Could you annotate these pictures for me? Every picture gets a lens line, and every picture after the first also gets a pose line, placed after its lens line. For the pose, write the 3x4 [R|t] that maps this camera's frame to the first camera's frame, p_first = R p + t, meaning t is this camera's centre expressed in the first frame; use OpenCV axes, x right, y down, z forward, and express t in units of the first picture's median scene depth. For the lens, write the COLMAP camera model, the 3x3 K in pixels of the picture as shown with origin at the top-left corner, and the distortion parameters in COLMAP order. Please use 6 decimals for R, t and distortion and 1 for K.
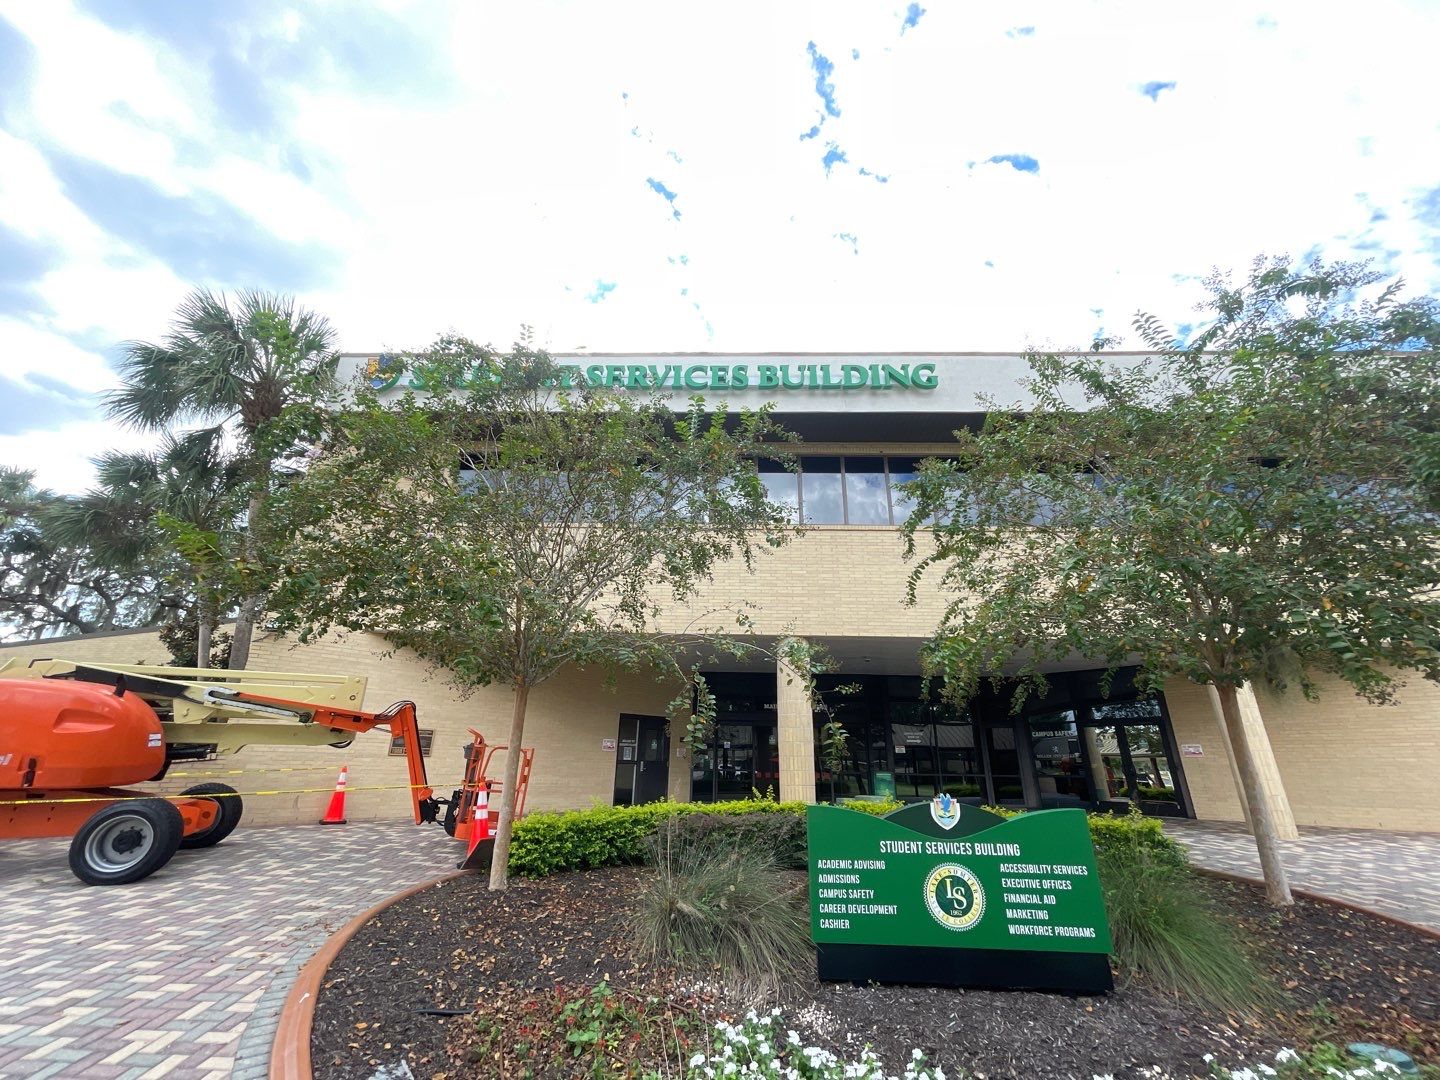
lens RADIAL K [[575.8, 0, 716.2], [0, 575.8, 542.6], [0, 0, 1]] dist [-0.005903, 0.001034]
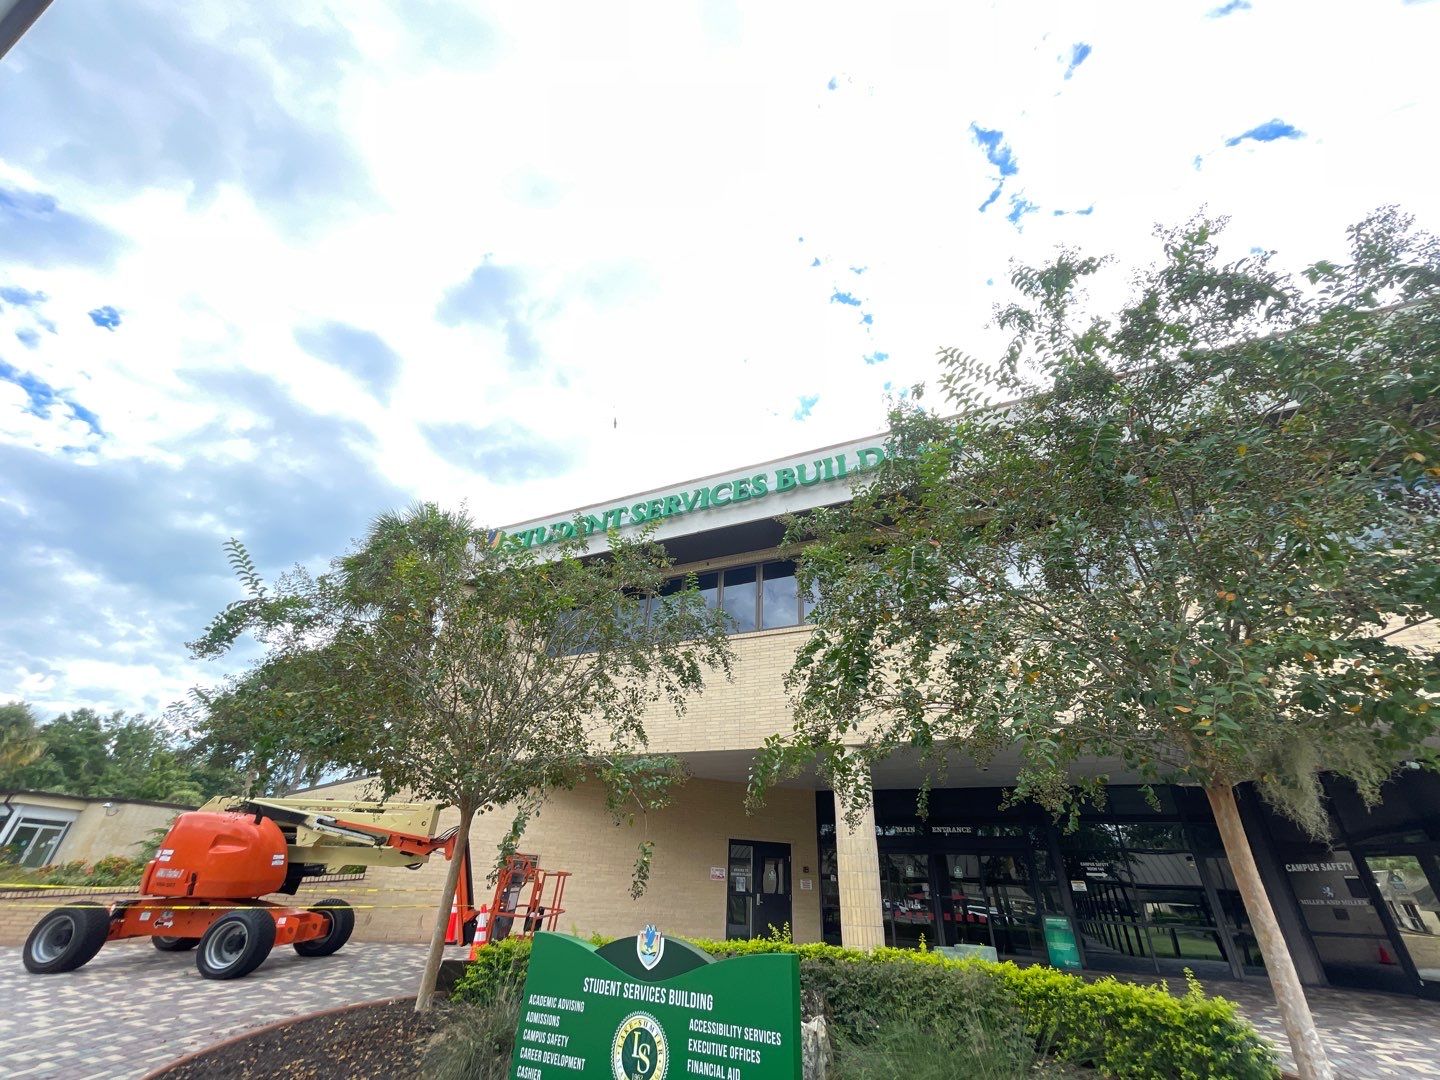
lens RADIAL K [[575.8, 0, 723.4], [0, 575.8, 542.0], [0, 0, 1]] dist [-0.005903, 0.001034]
pose [[0.919146, -0.184871, -0.347841, 0.519787], [0.115215, 0.970585, -0.211399, 0.034396], [0.376691, 0.154230, 0.913410, 0.075963]]
